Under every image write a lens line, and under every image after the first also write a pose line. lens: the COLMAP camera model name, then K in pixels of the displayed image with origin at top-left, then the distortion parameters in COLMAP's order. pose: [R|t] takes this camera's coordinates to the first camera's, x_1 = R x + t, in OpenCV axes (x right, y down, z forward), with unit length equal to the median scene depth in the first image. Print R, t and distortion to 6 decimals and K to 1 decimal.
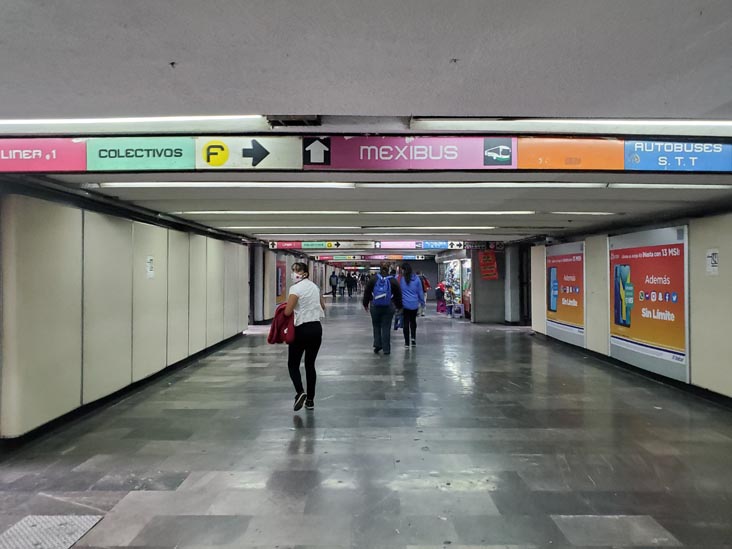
lens RADIAL K [[650.0, 0, 366.0], [0, 650.0, 274.5], [0, 0, 1]] dist [-0.001486, -0.003188]
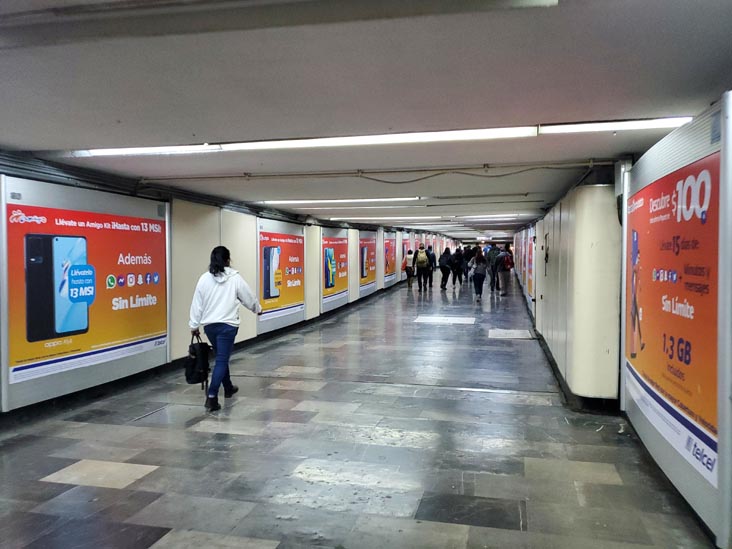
lens RADIAL K [[650.0, 0, 366.0], [0, 650.0, 274.5], [0, 0, 1]] dist [-0.001486, -0.003188]
pose [[-0.977916, -0.024356, 0.207572, -0.004590], [-0.018556, 0.999382, 0.029843, -0.002548], [-0.208171, 0.025332, -0.977764, 1.794995]]
